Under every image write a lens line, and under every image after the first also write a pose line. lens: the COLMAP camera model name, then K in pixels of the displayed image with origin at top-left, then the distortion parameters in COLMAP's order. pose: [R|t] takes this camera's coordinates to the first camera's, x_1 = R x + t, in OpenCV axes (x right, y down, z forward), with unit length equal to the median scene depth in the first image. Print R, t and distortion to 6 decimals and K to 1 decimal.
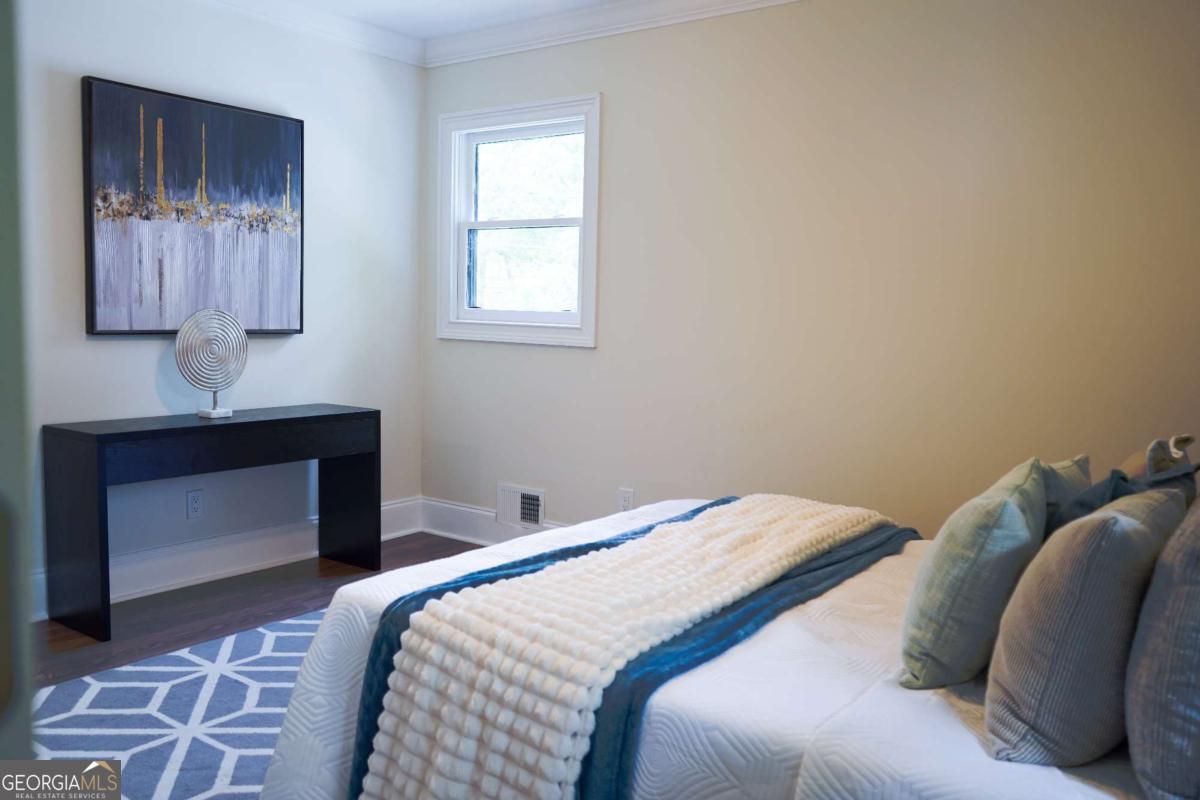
lens RADIAL K [[971.6, 0, 600.0], [0, 971.6, 400.0], [0, 0, 1]] dist [-0.009833, 0.020078]
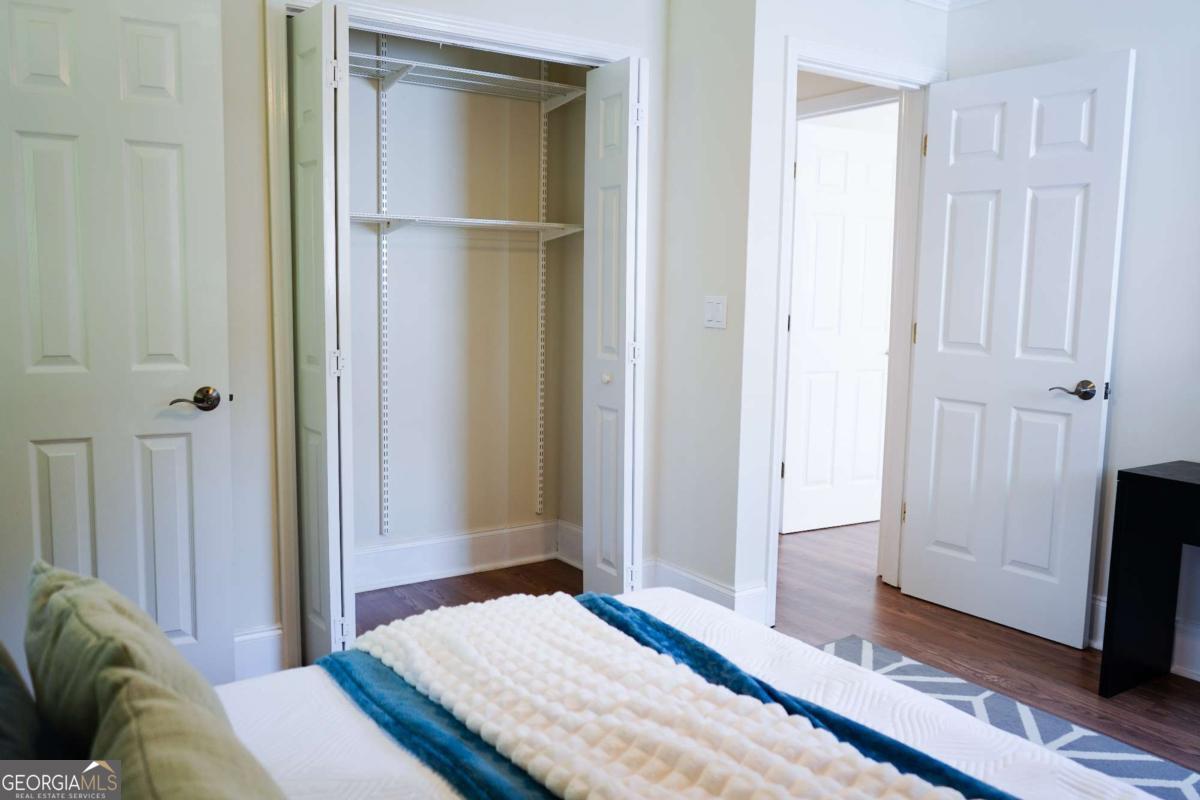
lens RADIAL K [[971.6, 0, 600.0], [0, 971.6, 400.0], [0, 0, 1]] dist [-0.009833, 0.020078]
pose [[-0.343411, 0.079801, -0.935789, 0.627909], [-0.110466, 0.986035, 0.124625, -0.114117], [0.932666, 0.146171, -0.329800, 1.056067]]
